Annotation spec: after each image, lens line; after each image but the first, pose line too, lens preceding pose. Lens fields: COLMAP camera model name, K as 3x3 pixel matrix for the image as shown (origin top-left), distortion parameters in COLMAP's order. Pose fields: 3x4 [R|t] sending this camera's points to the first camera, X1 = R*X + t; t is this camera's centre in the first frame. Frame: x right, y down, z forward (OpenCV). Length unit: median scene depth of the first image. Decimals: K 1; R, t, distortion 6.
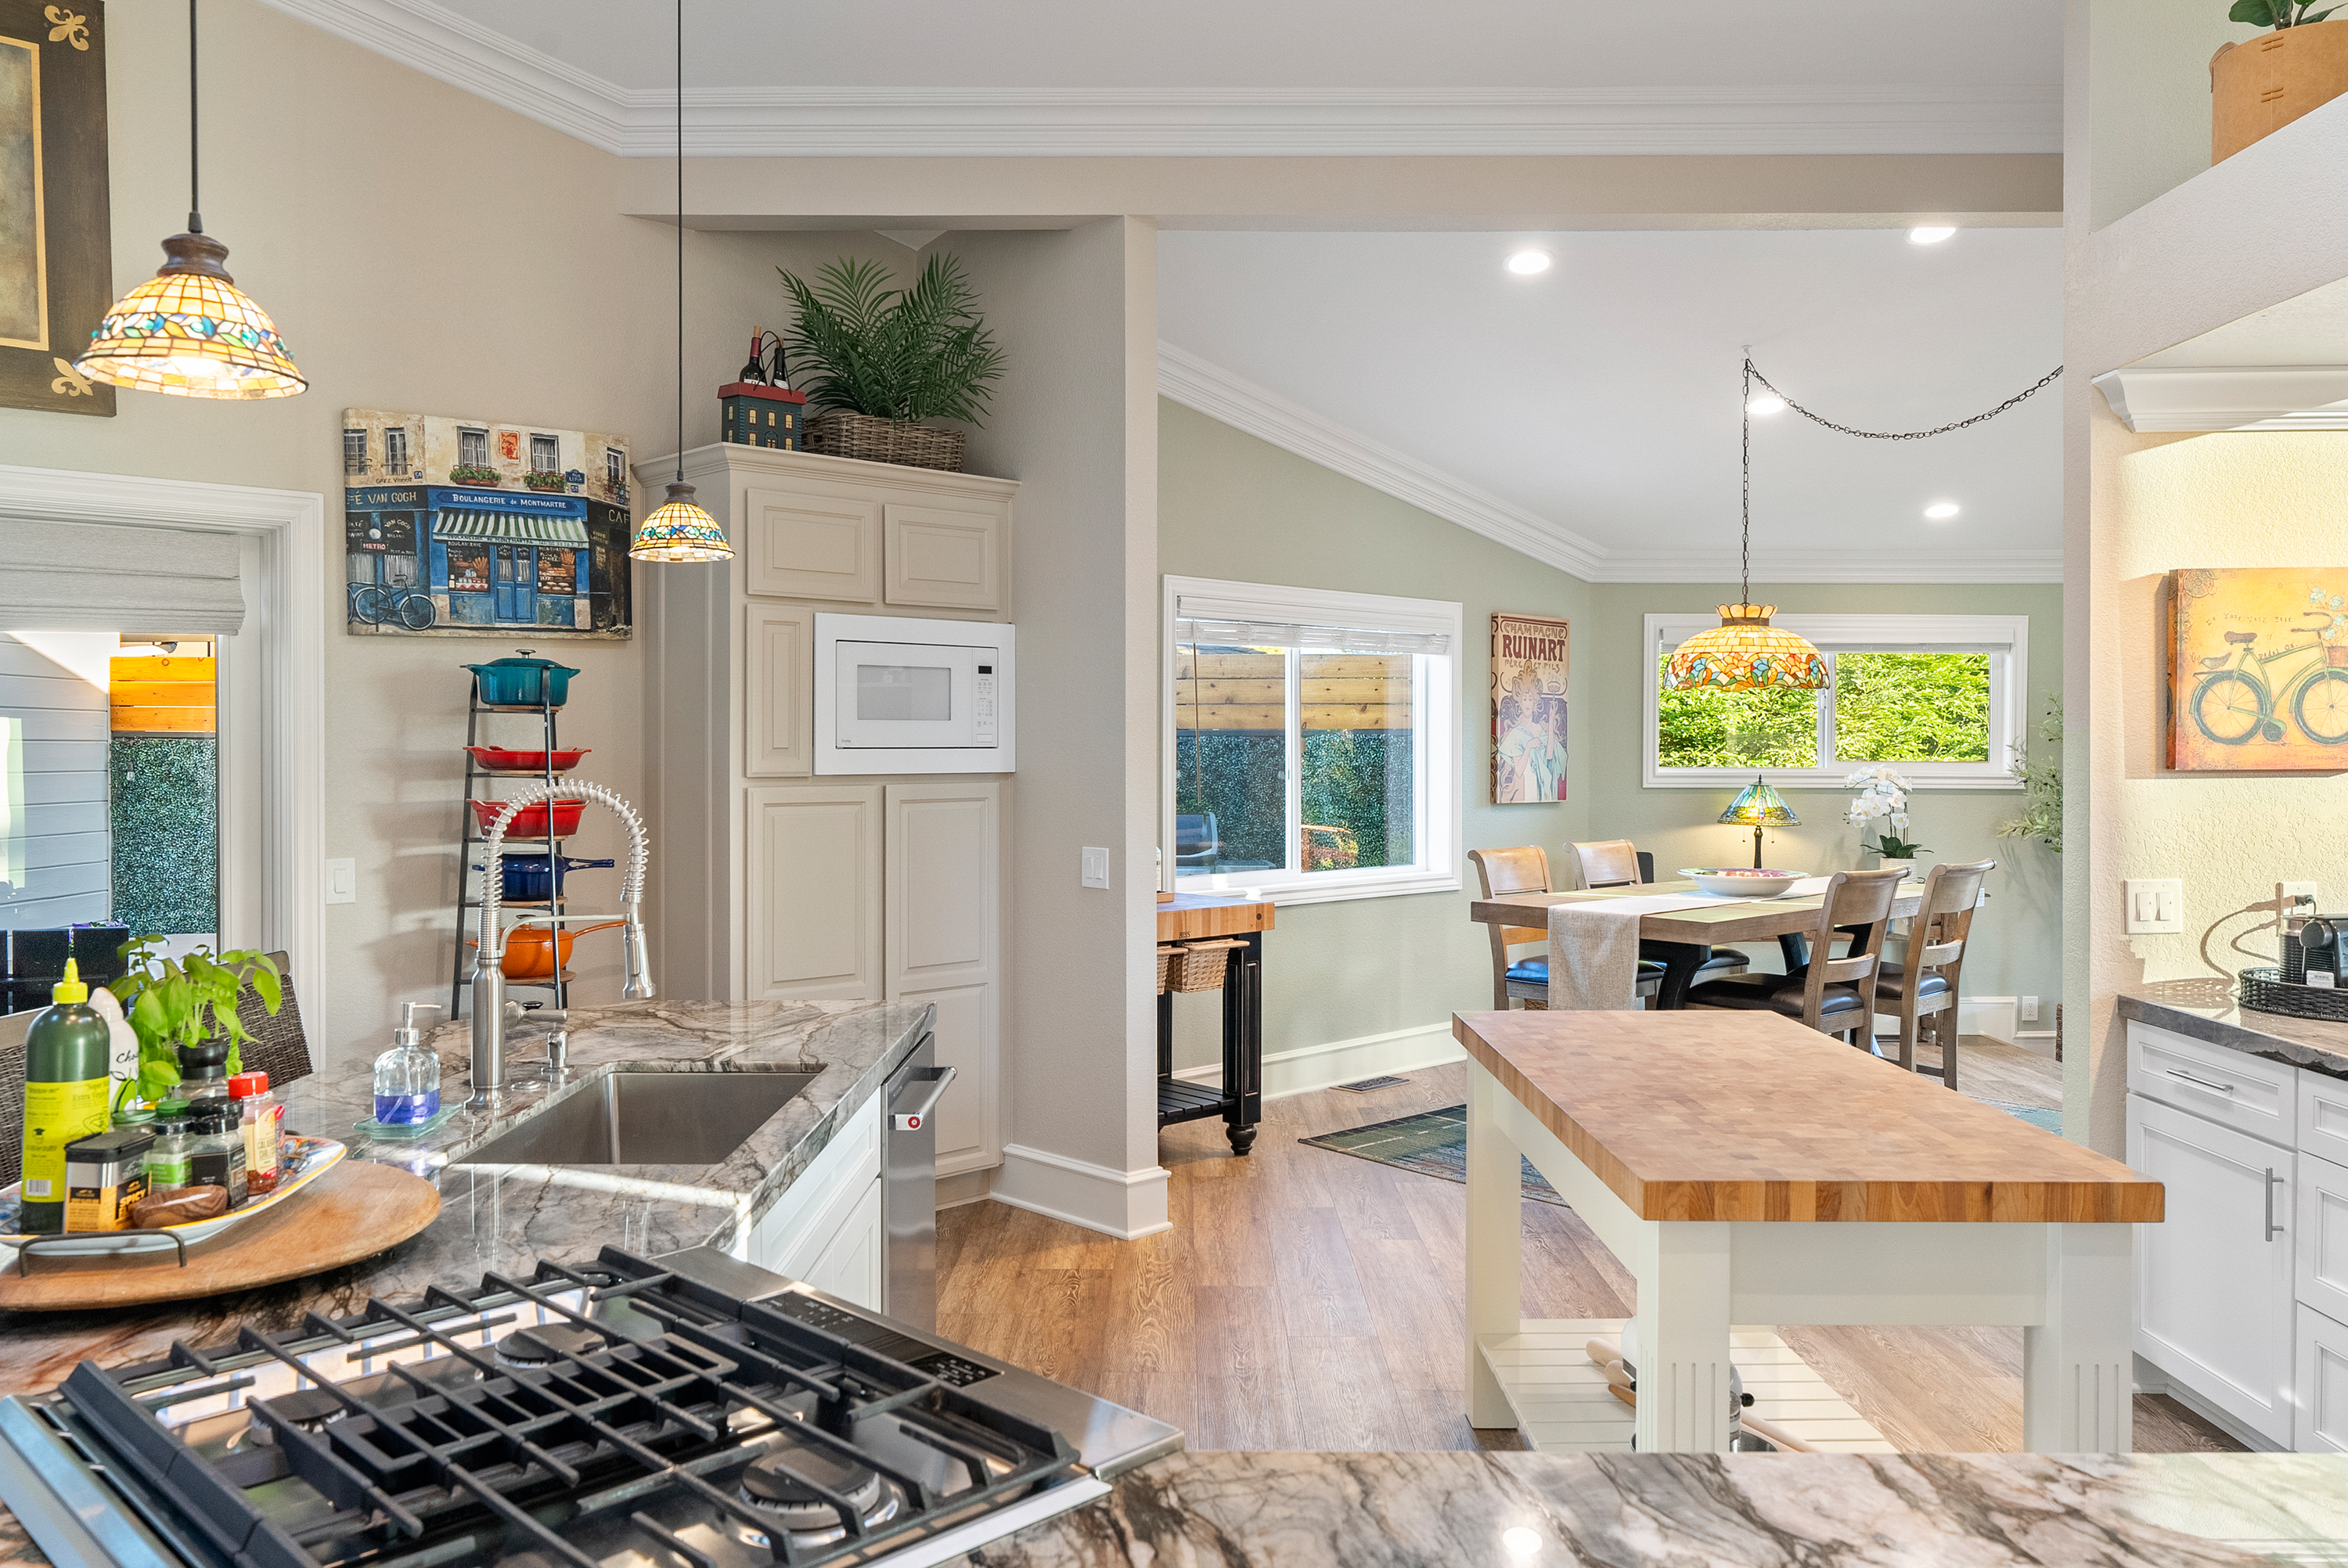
lens RADIAL K [[1734.9, 0, 1173.1], [0, 1734.9, 738.2], [0, 0, 1]] dist [0.005395, 0.004752]
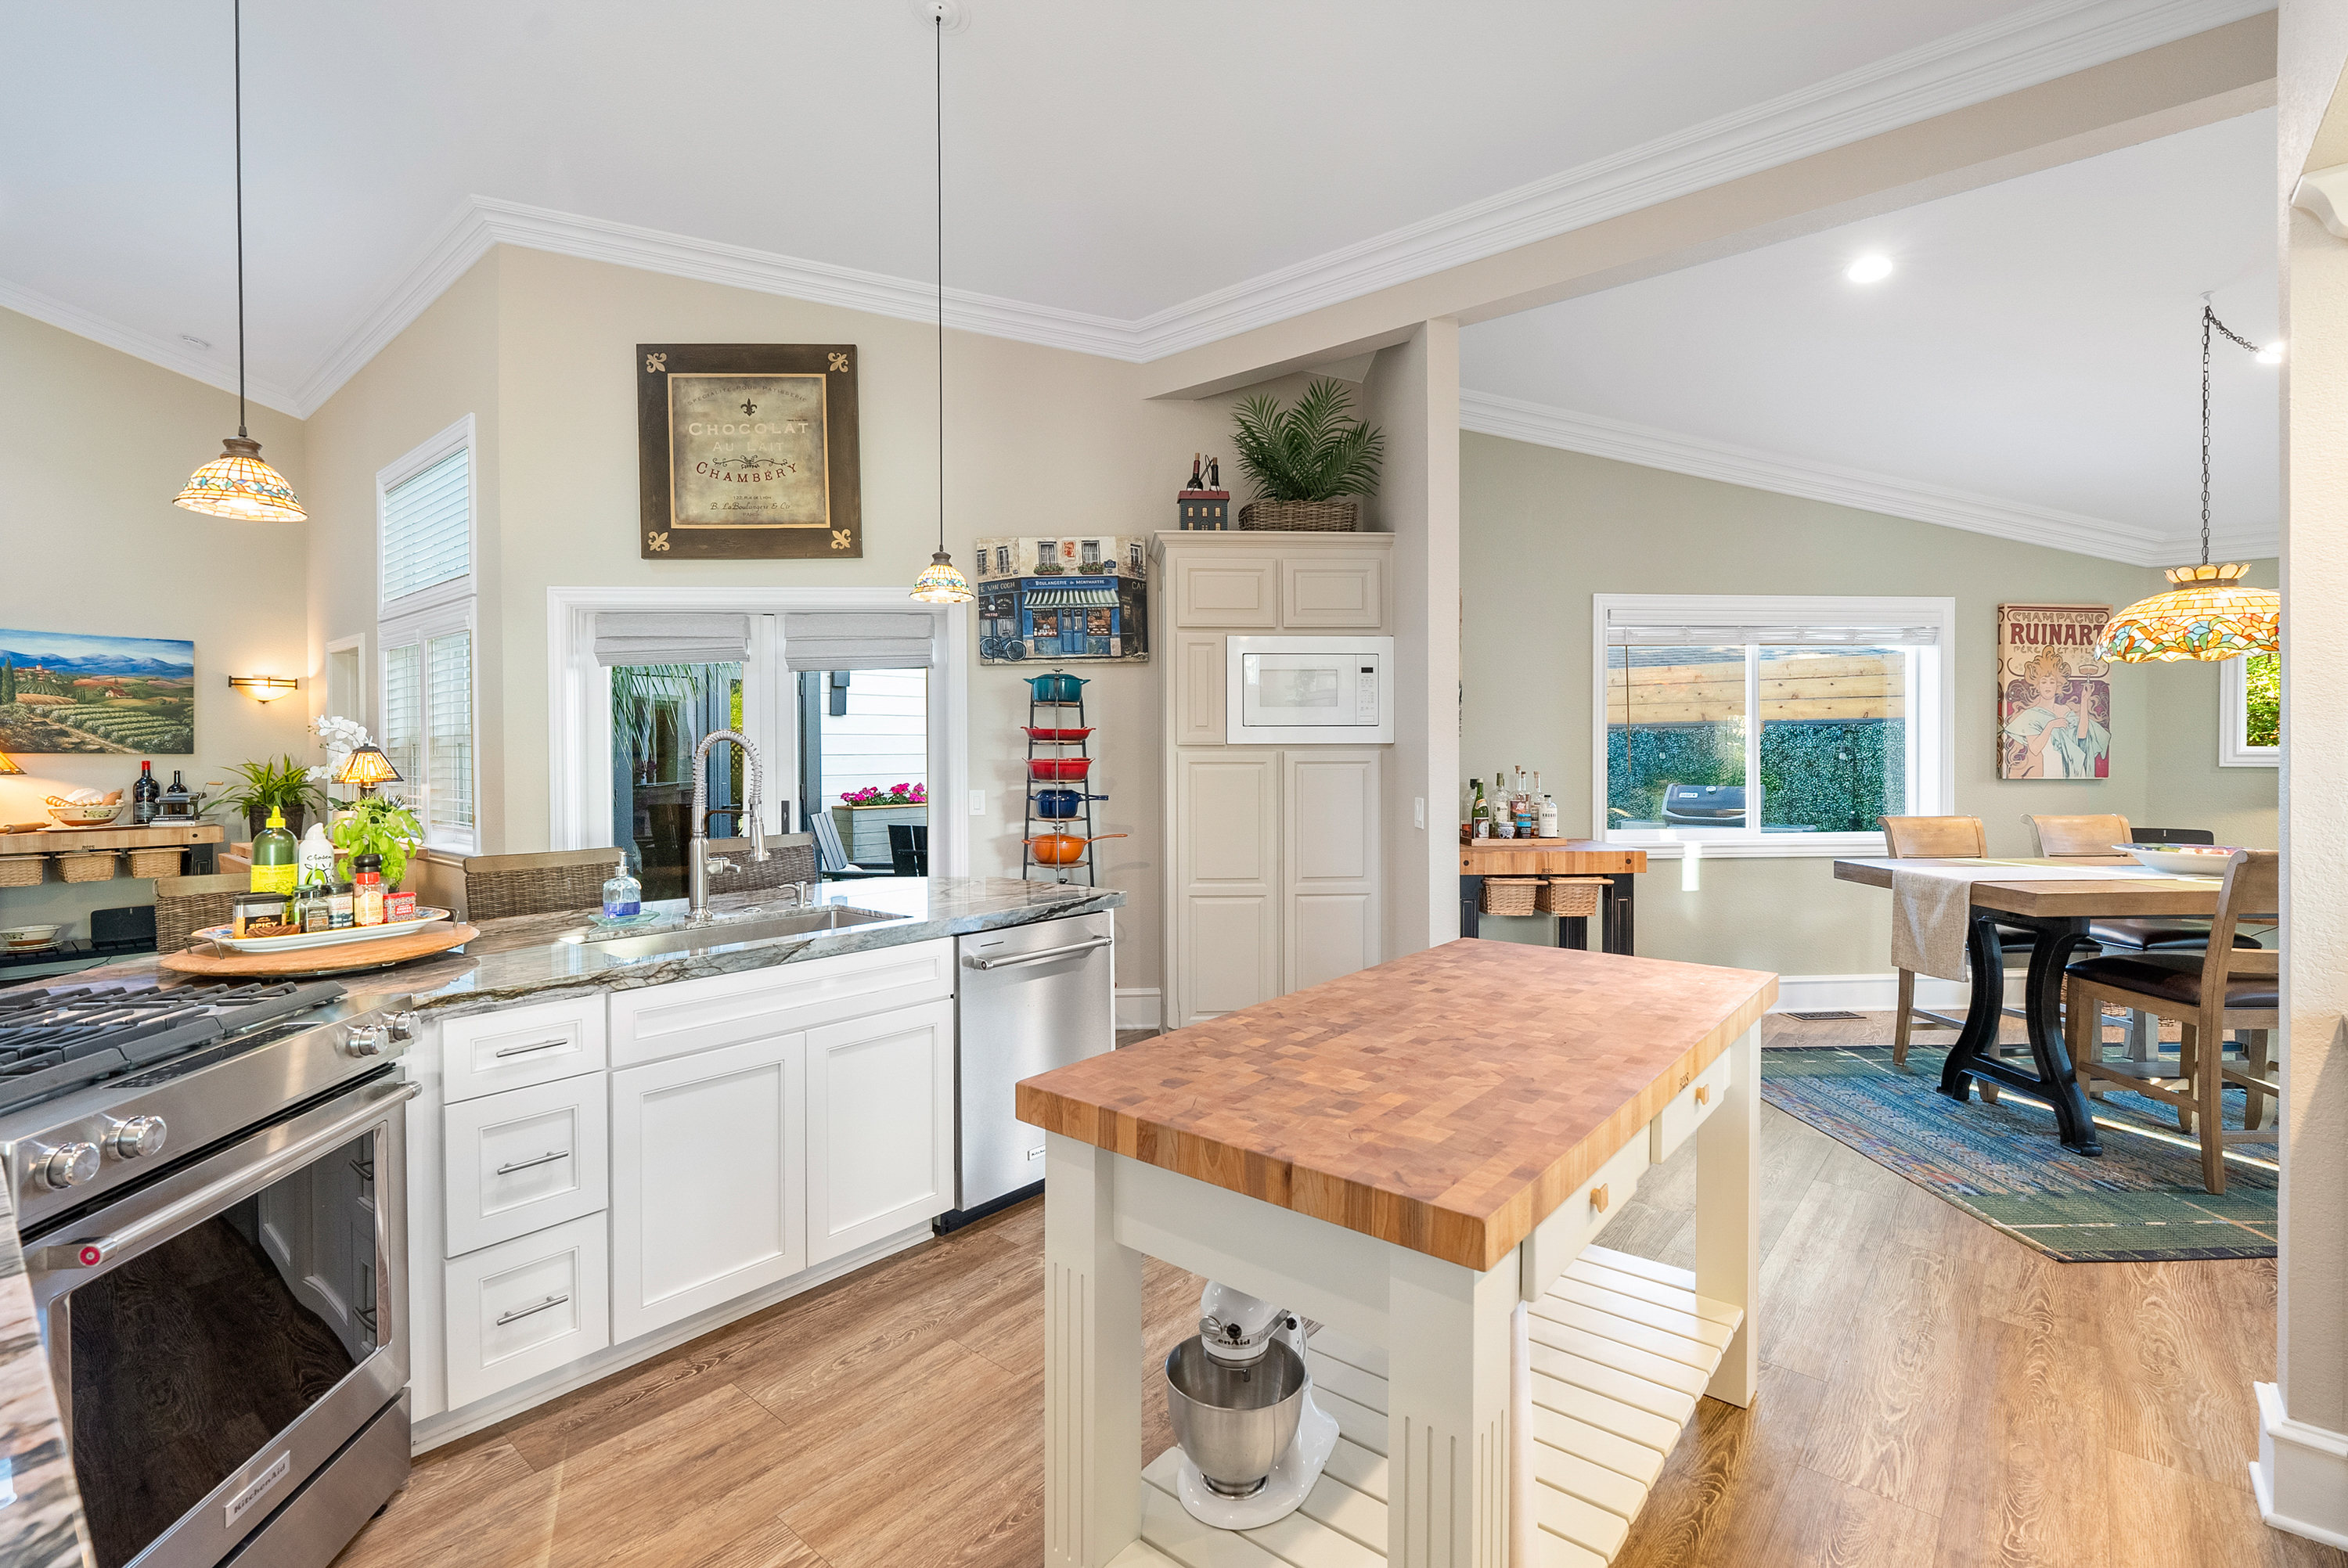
lens RADIAL K [[1065.5, 0, 1170.3], [0, 1065.5, 751.9], [0, 0, 1]] dist [-0.004045, 0.000342]
pose [[0.770674, -0.000636, -0.637229, 0.298262], [0.006039, 0.999962, 0.006306, 0.019099], [0.637201, -0.008708, 0.770649, 0.219516]]
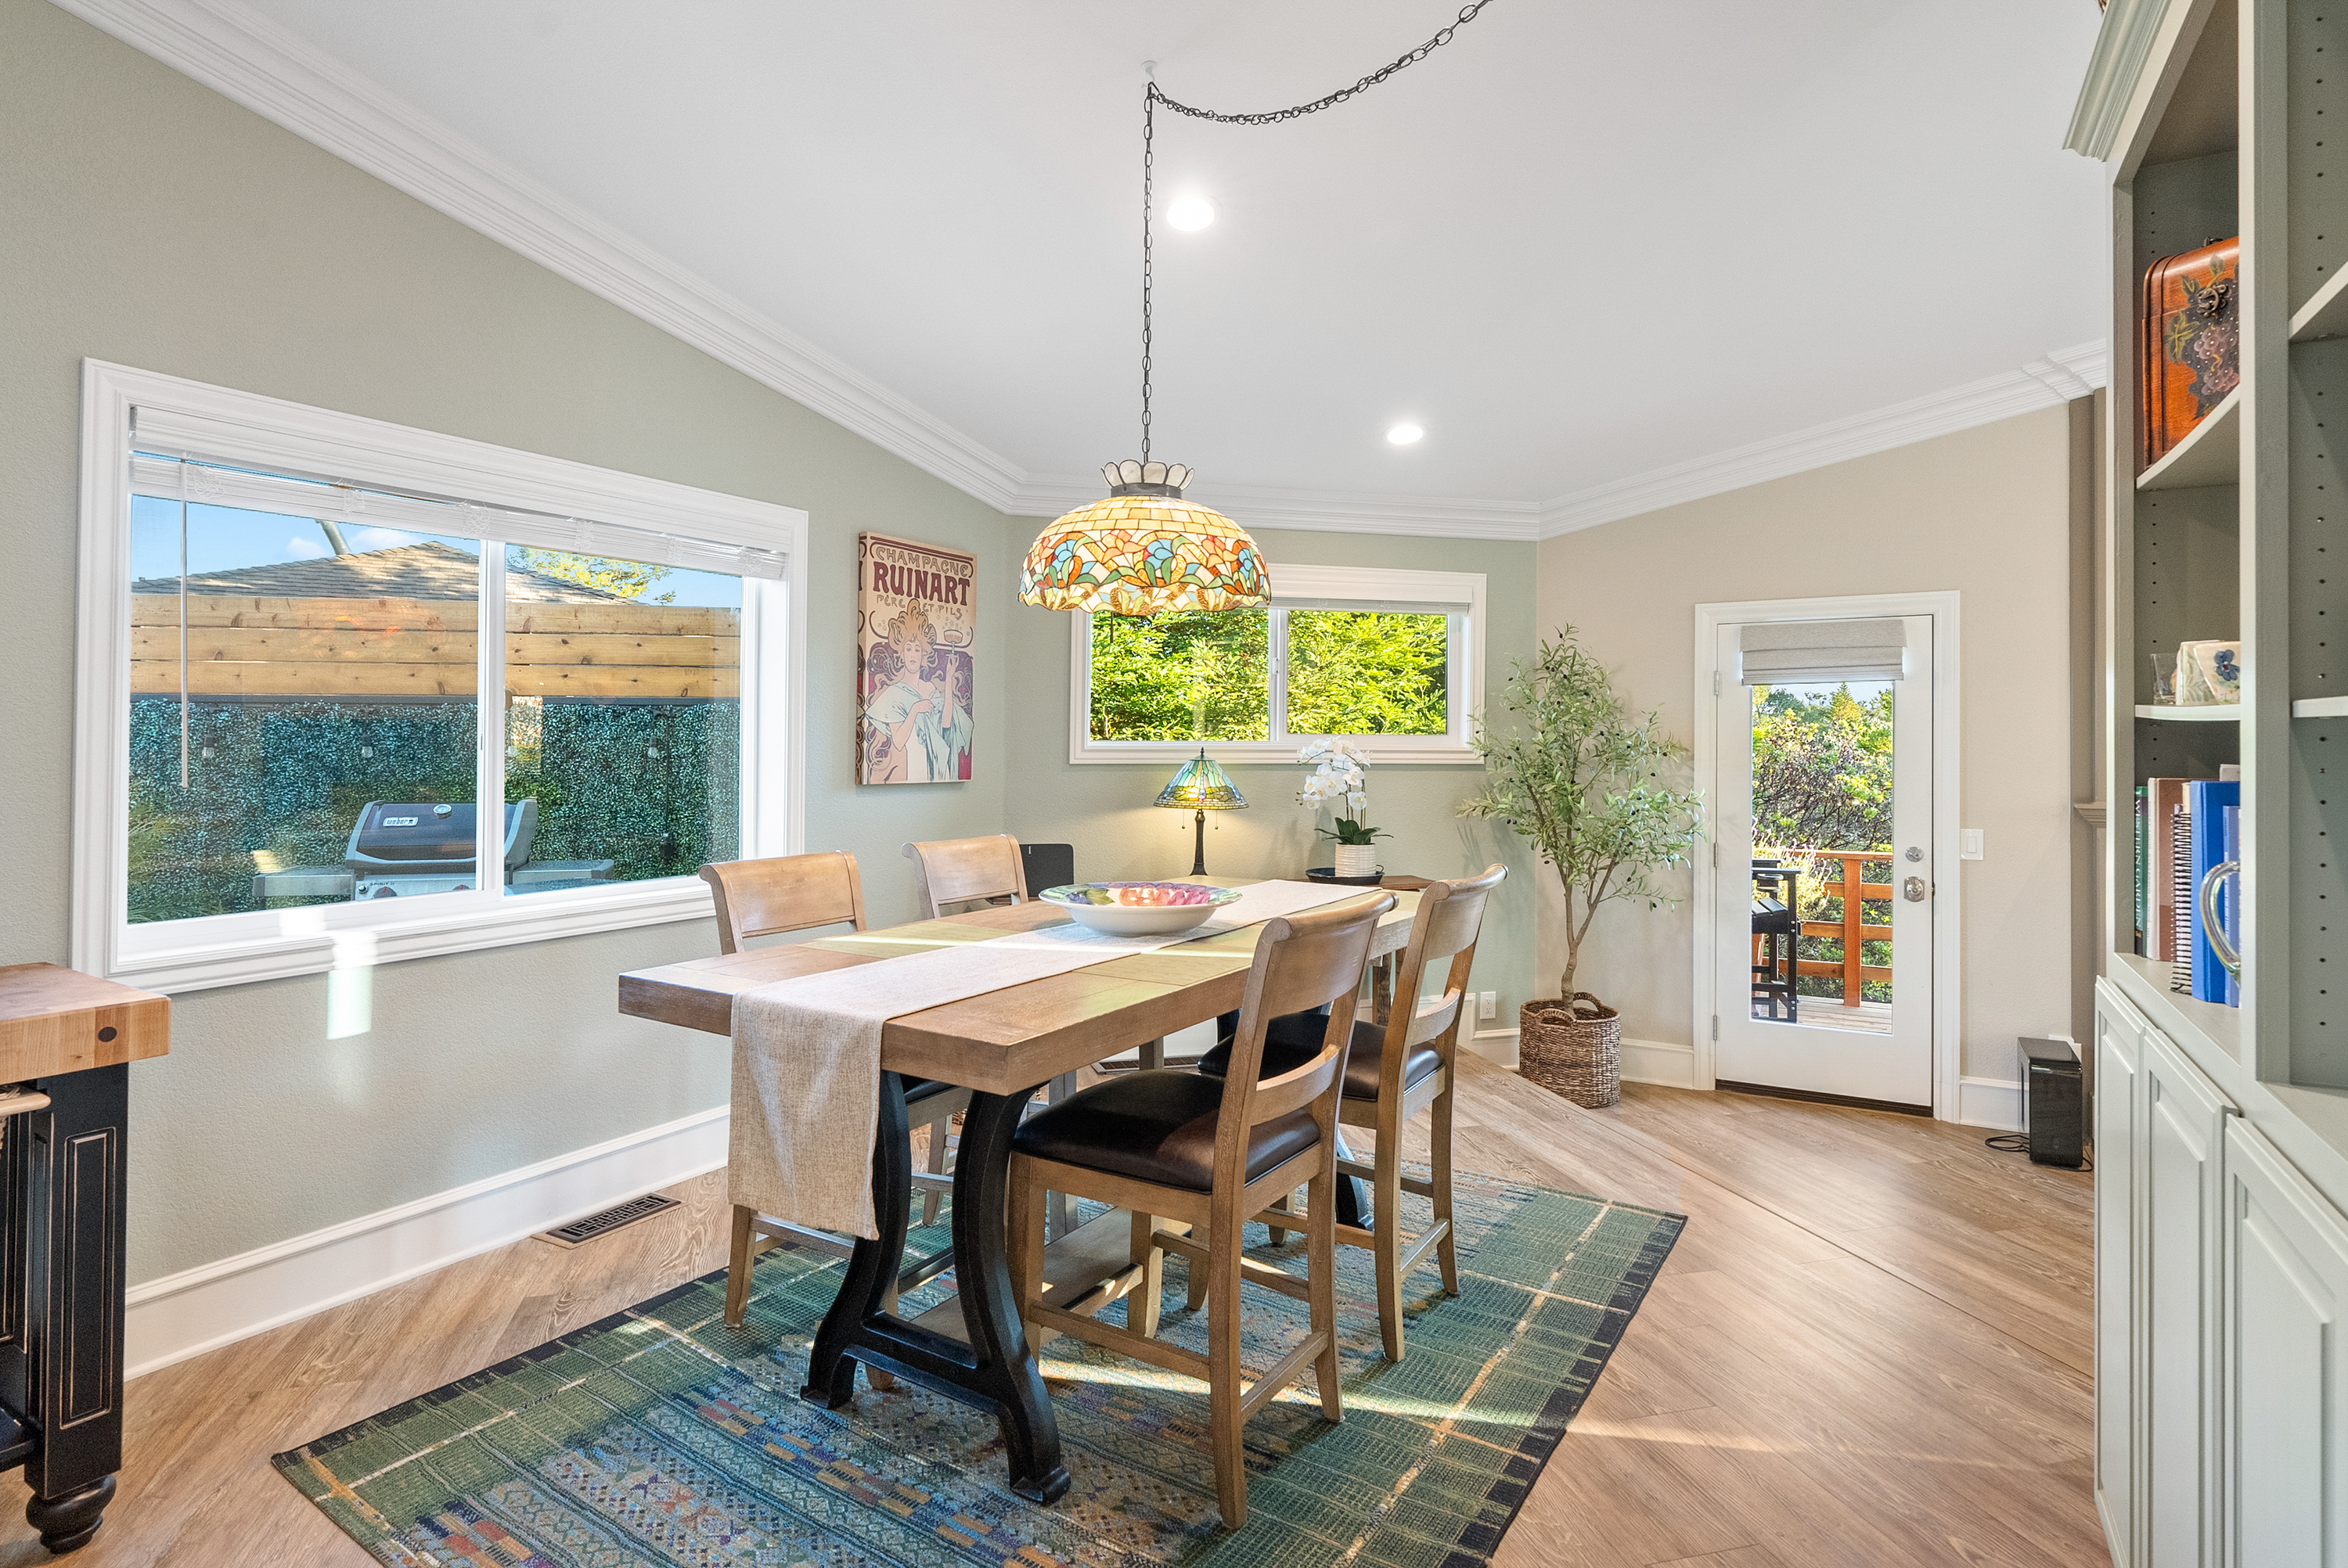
lens RADIAL K [[1233.5, 0, 1181.6], [0, 1233.5, 725.3], [0, 0, 1]] dist [0.001848, -0.000067]
pose [[0.963641, 0.005539, 0.267144, 0.251986], [-0.003145, 0.999951, -0.009390, 0.023530], [-0.267183, 0.008208, 0.963611, 0.639151]]
